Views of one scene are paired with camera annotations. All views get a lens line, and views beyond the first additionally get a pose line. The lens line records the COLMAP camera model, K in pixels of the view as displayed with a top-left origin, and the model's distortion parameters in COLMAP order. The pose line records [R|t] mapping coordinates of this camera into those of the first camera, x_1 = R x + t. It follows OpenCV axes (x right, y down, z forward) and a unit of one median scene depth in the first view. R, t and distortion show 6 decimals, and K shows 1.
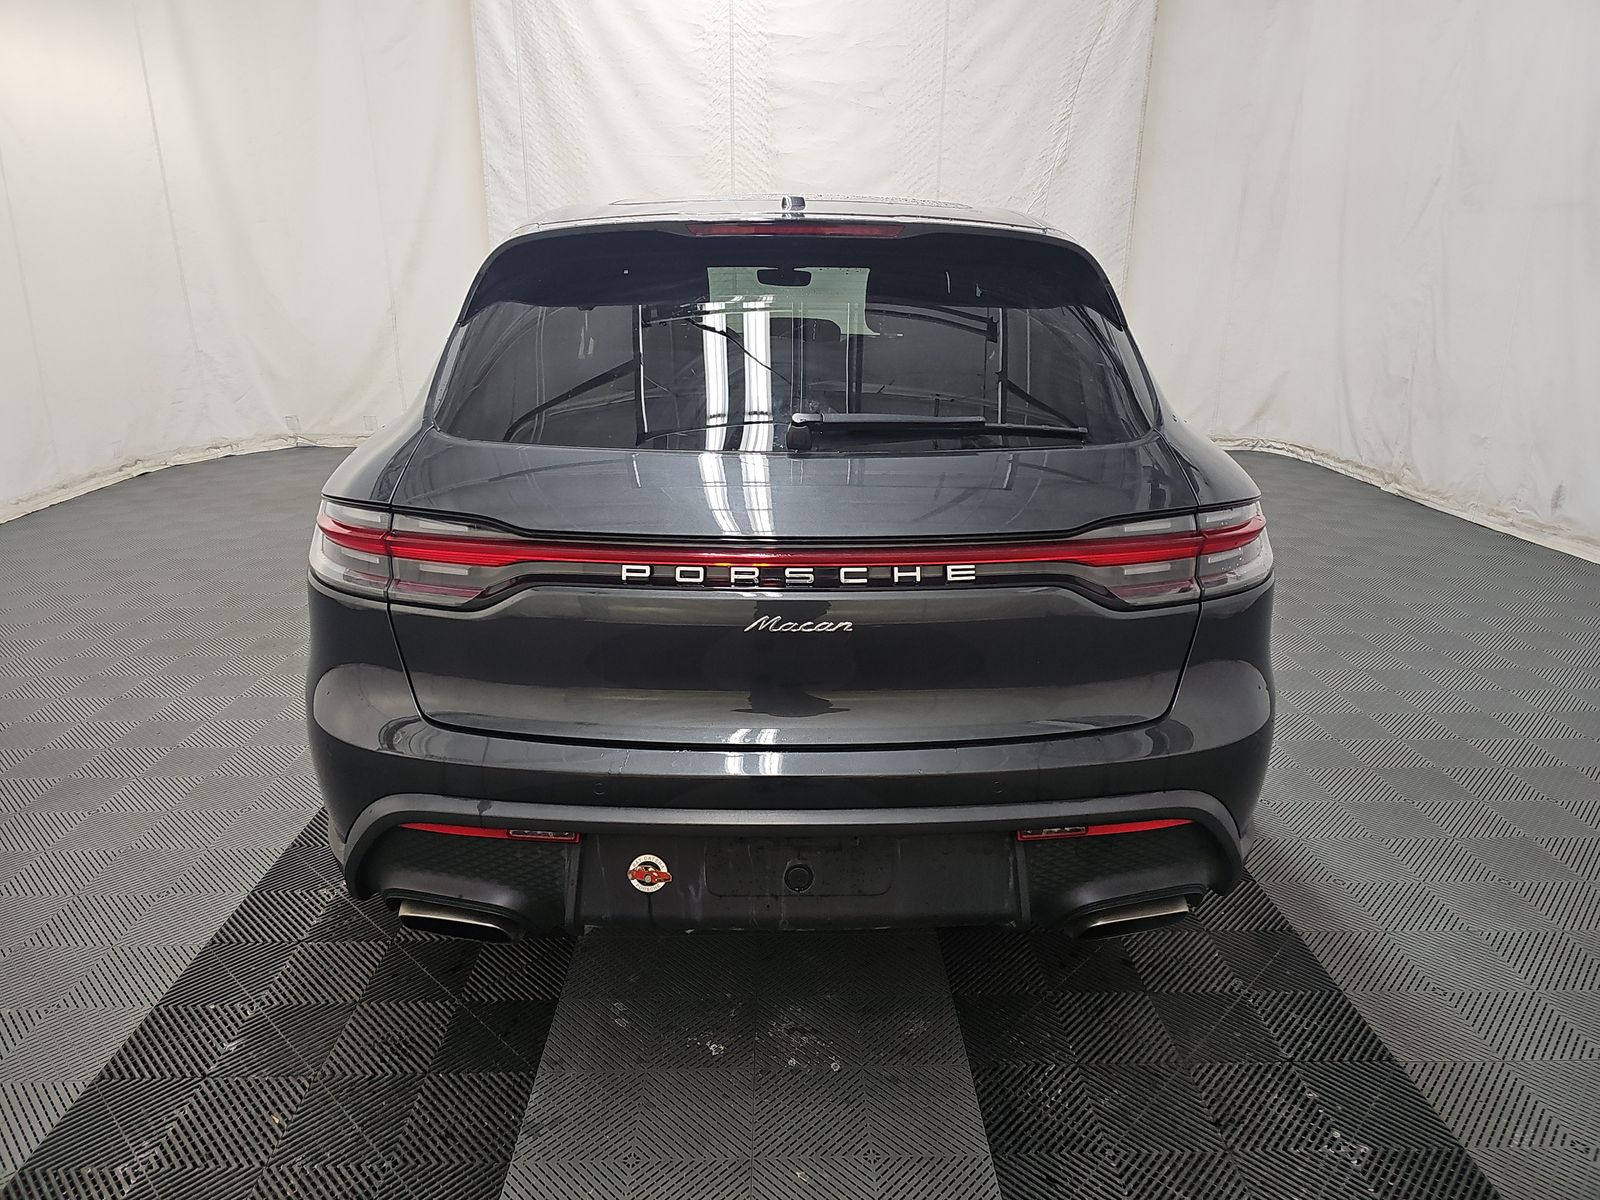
lens RADIAL K [[1049.0, 0, 805.0], [0, 1049.0, 601.9], [0, 0, 1]] dist [0.041580, -0.042525]
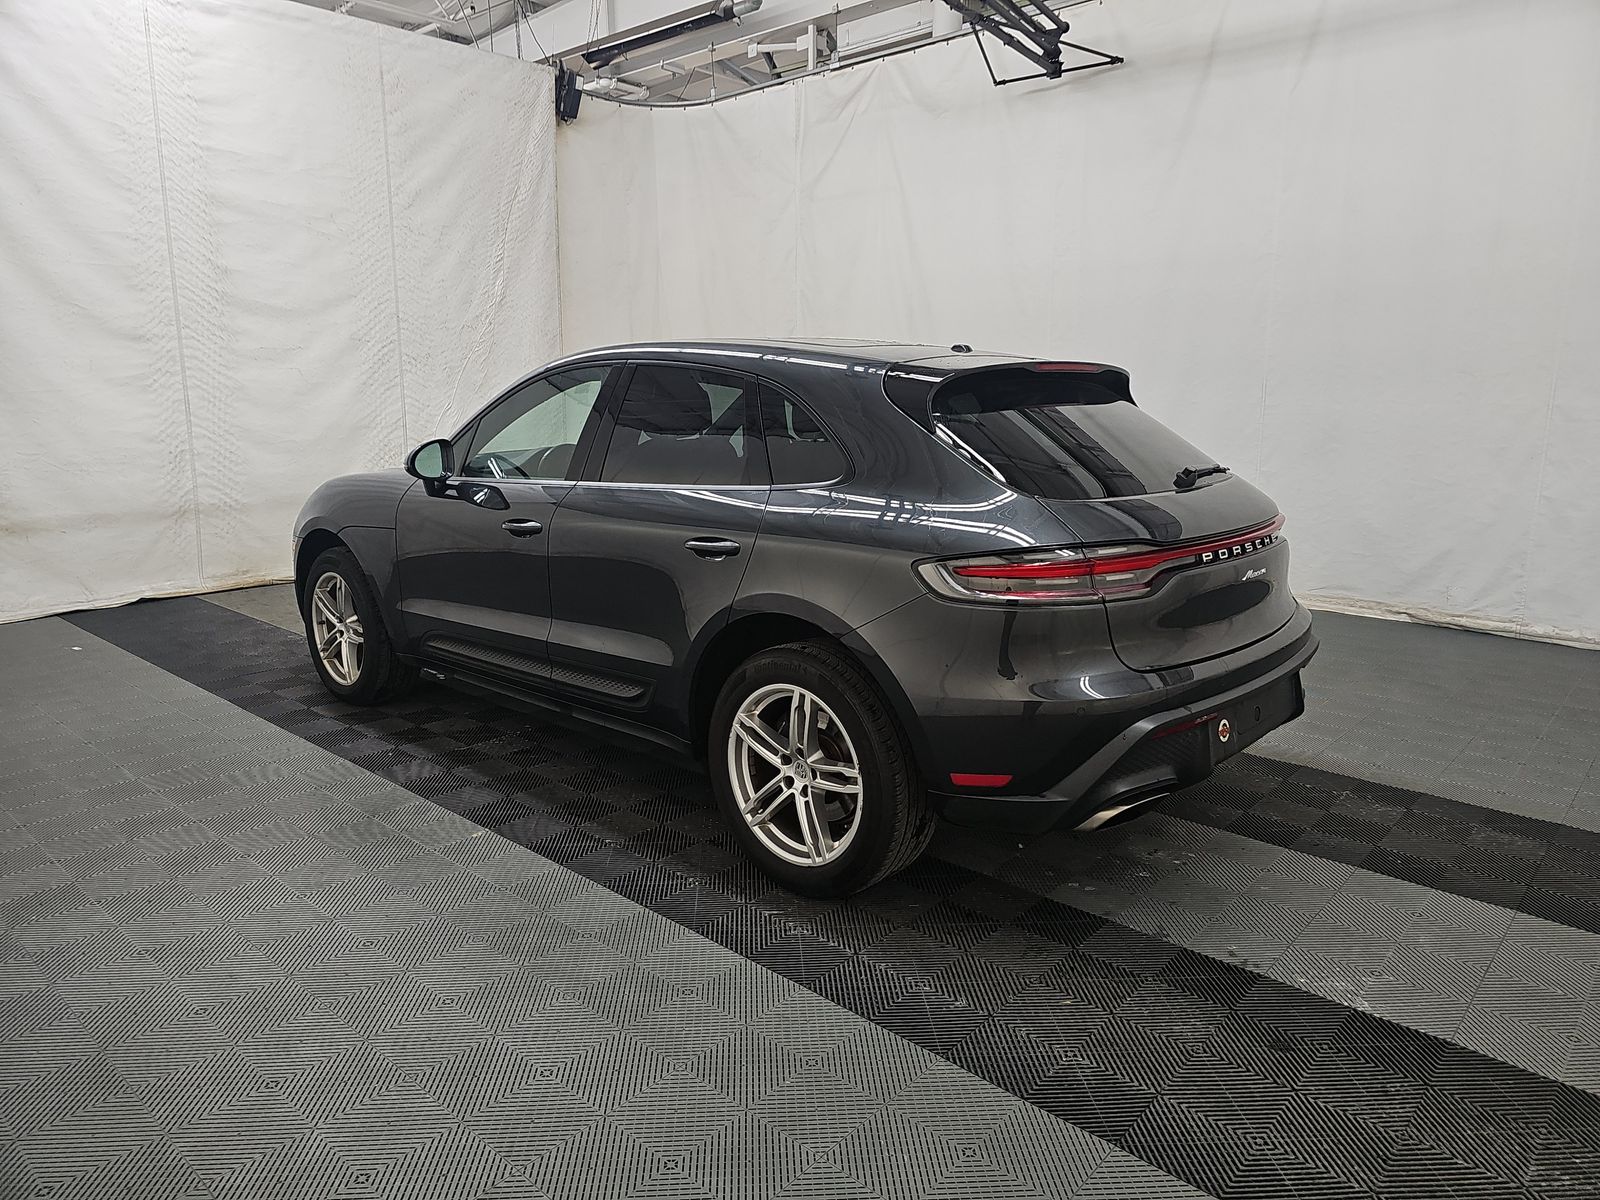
lens RADIAL K [[1049.0, 0, 801.5], [0, 1049.0, 604.4], [0, 0, 1]] dist [0.041580, -0.042525]
pose [[0.696463, -0.148031, 0.702158, -0.378150], [0.220313, 0.975344, -0.012900, -0.015808], [-0.682936, 0.163679, 0.711904, 0.043415]]
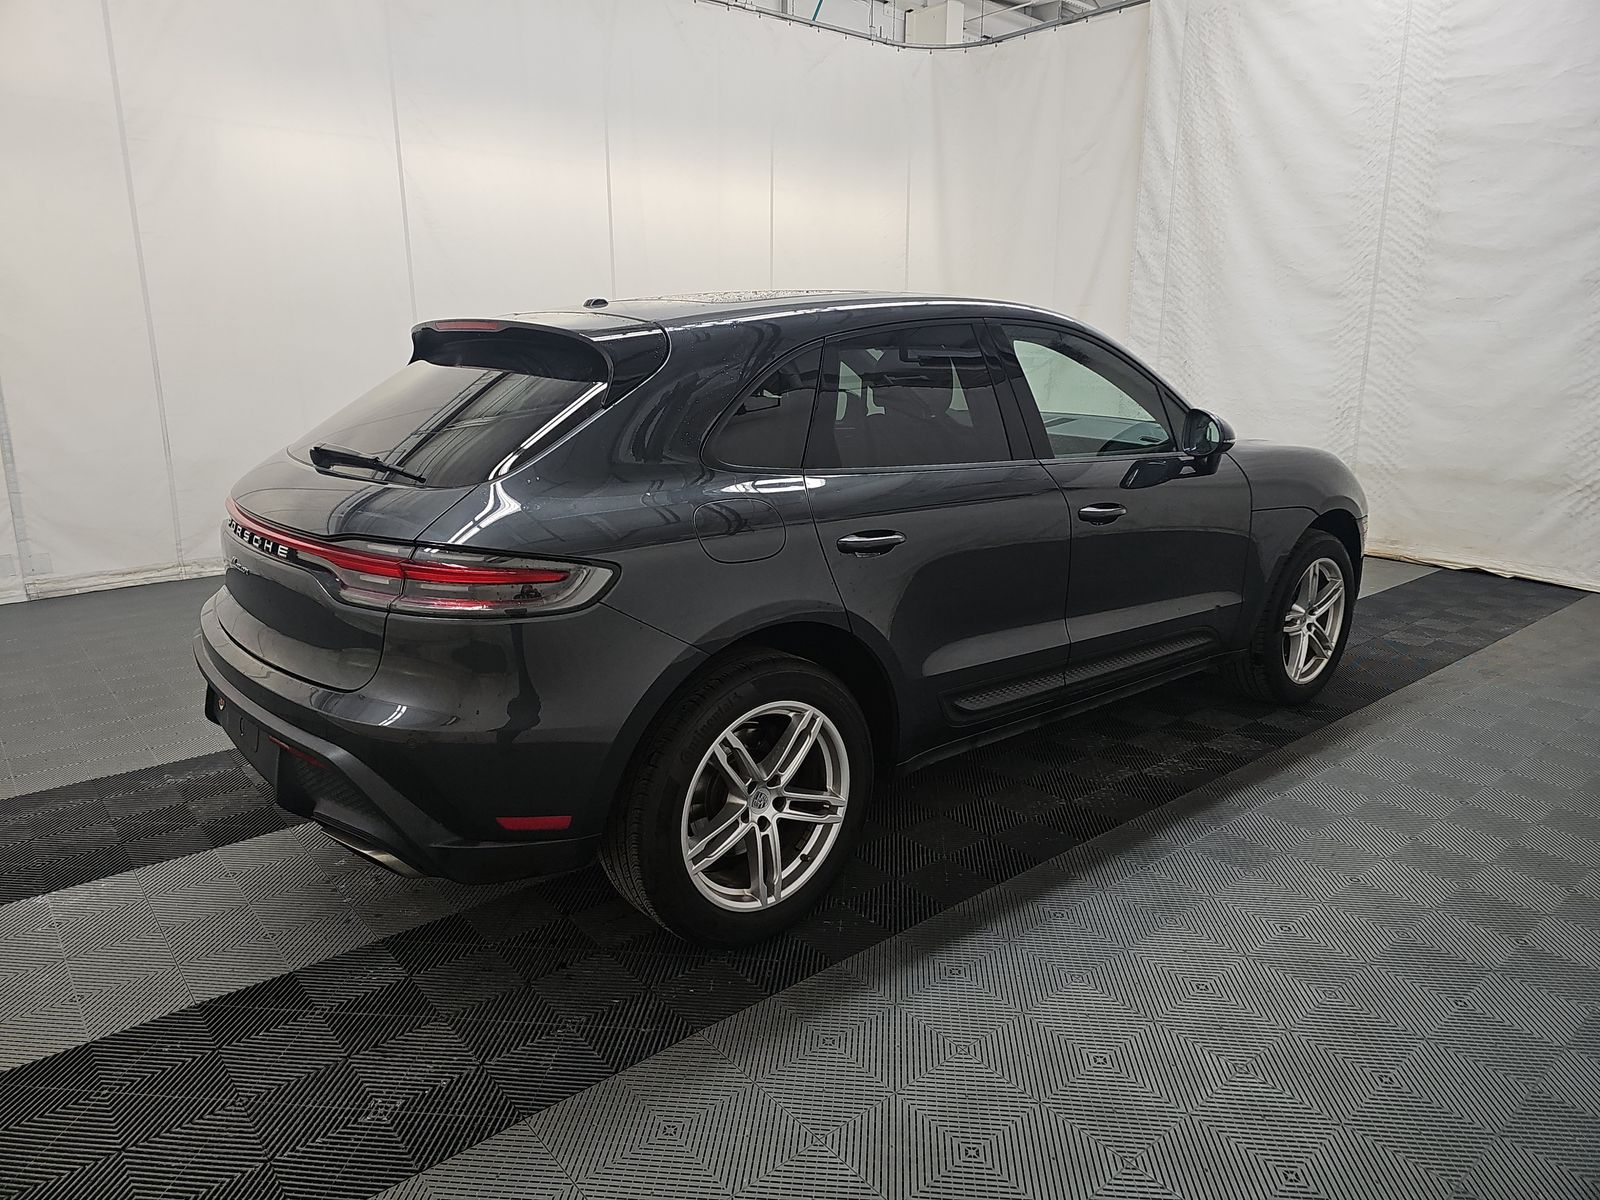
lens RADIAL K [[1049.0, 0, 796.3], [0, 1049.0, 595.7], [0, 0, 1]] dist [0.041580, -0.042525]
pose [[0.617453, 0.184752, -0.764604, 0.369119], [-0.238503, 0.970240, 0.041838, -0.042234], [0.749579, 0.156527, 0.643142, 0.120674]]
